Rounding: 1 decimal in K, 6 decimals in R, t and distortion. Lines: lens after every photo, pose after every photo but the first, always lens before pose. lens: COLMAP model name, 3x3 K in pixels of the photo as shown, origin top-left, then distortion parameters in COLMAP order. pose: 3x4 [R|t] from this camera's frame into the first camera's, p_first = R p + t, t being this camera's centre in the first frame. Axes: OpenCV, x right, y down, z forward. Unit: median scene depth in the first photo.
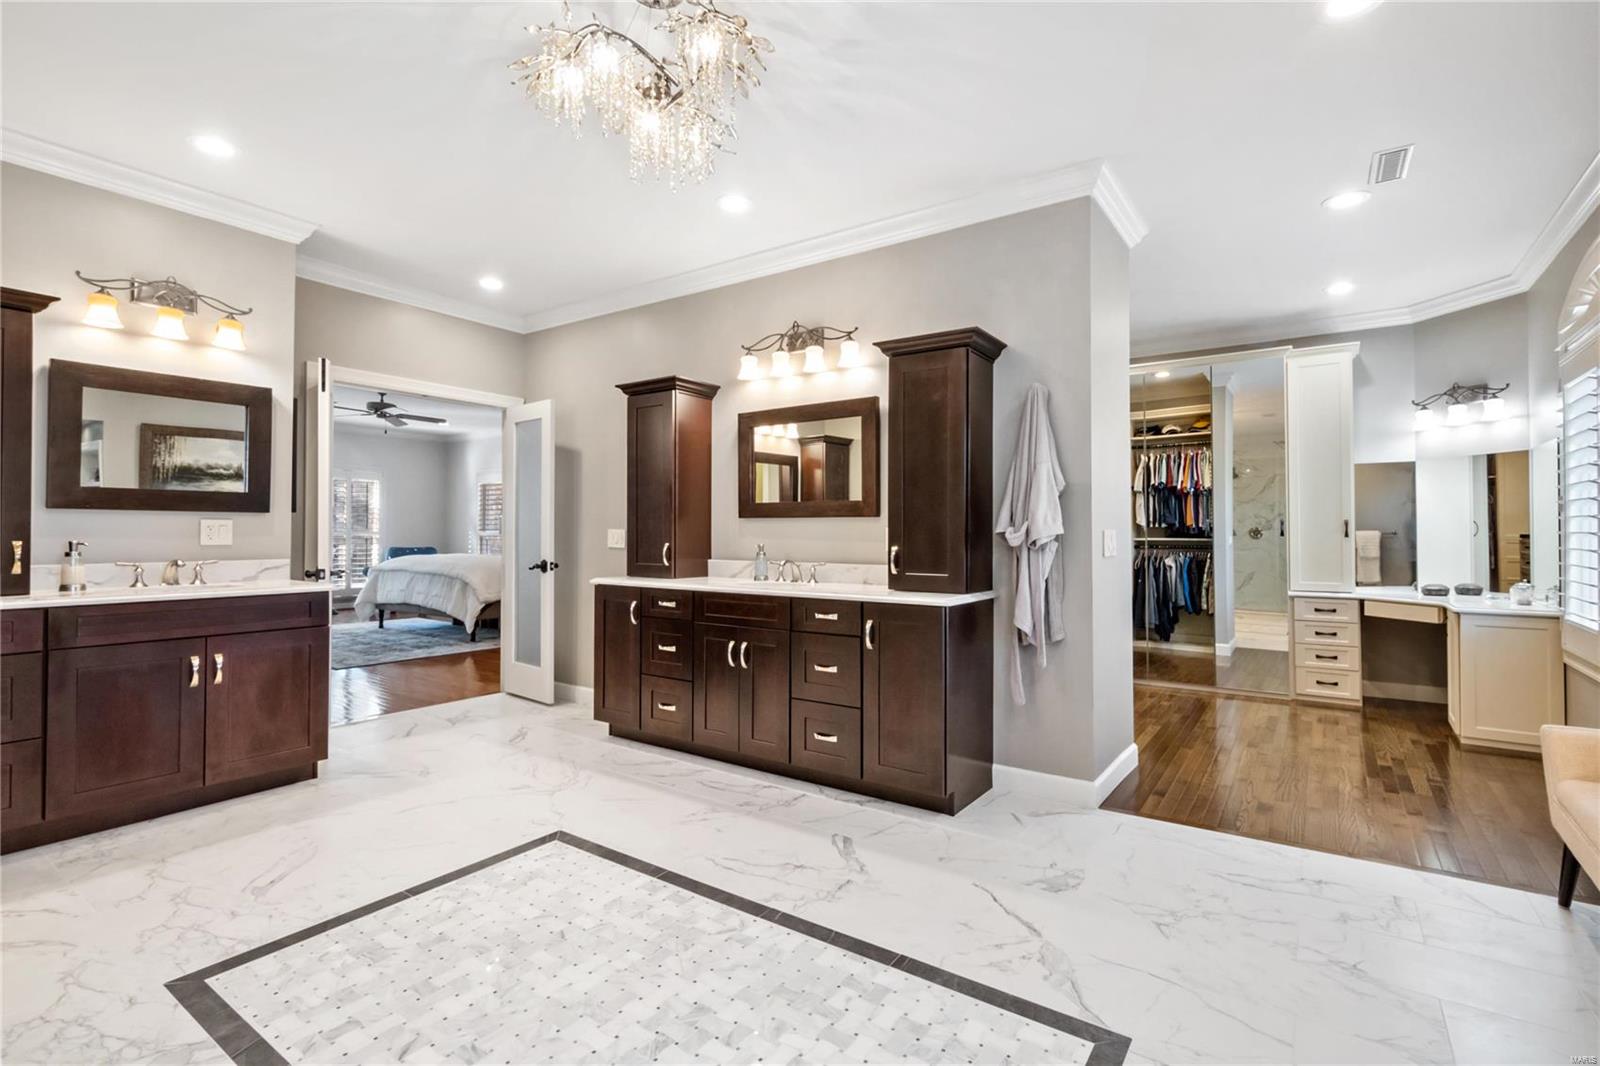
lens RADIAL K [[742.5, 0, 801.8], [0, 742.5, 532.6], [0, 0, 1]] dist [-0.005188, 0.001117]
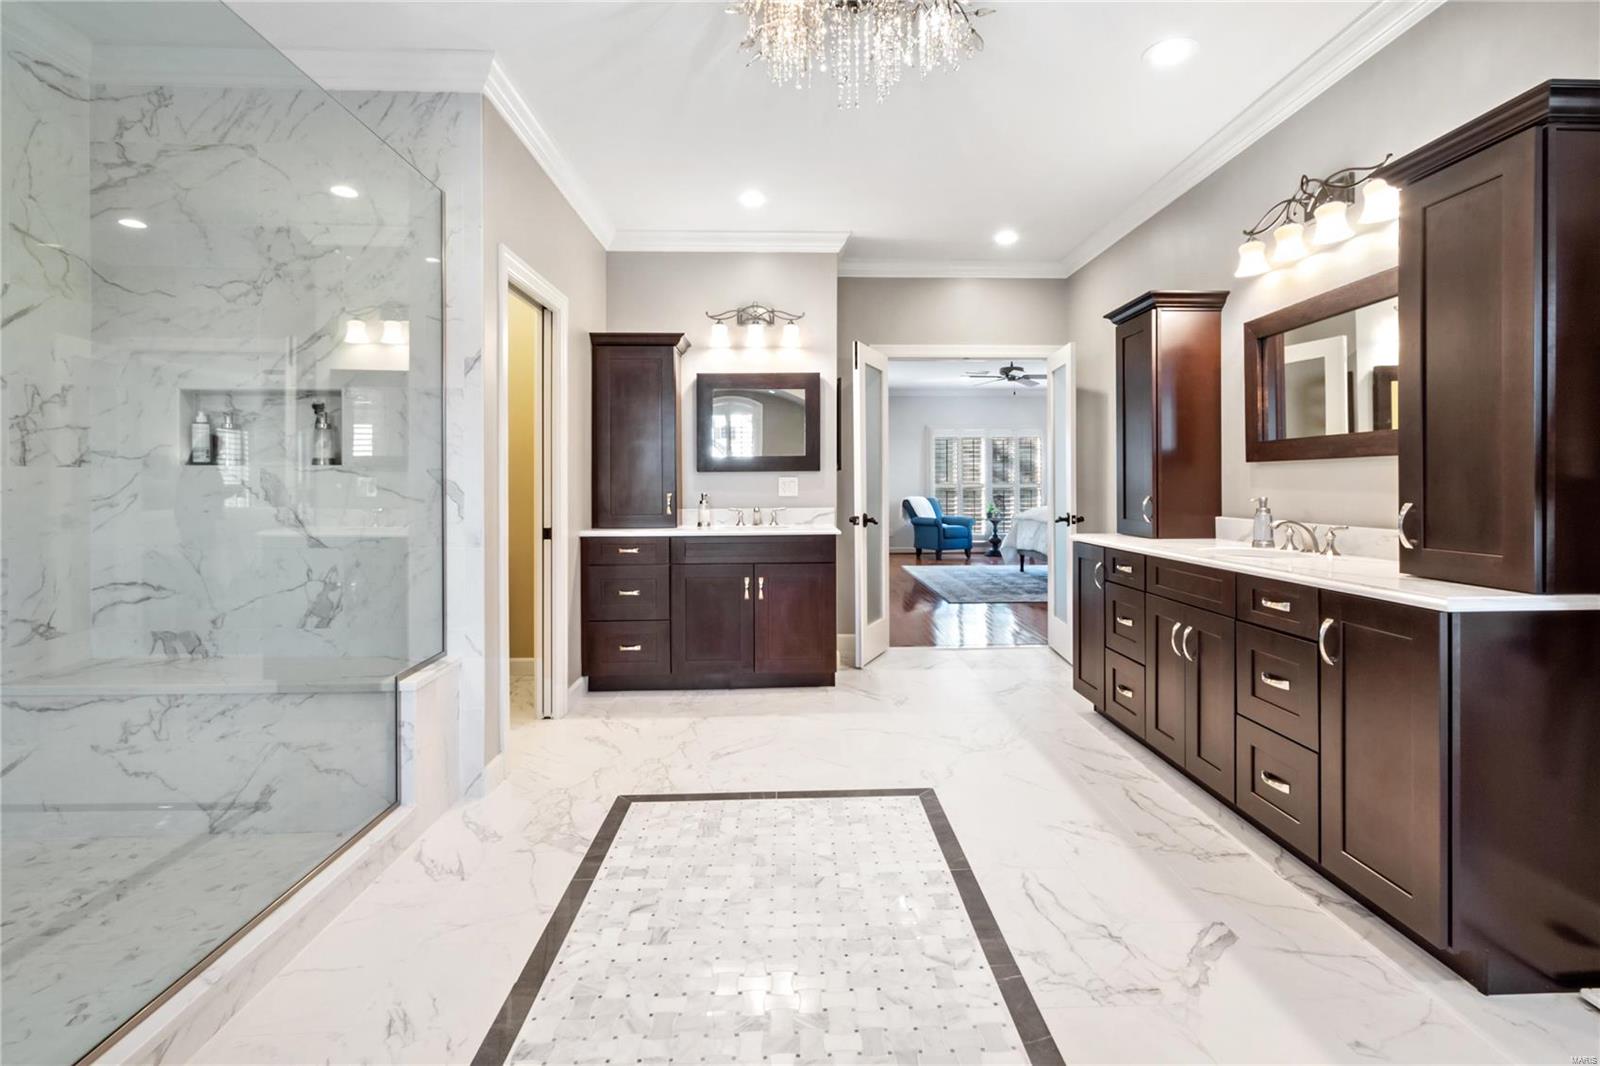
lens RADIAL K [[742.5, 0, 849.8], [0, 742.5, 494.8], [0, 0, 1]] dist [-0.005188, 0.001117]
pose [[0.598898, 0.002204, -0.800822, 0.350282], [0.010379, 0.999891, 0.010514, 0.001513], [0.800758, -0.014609, 0.598810, 0.293485]]
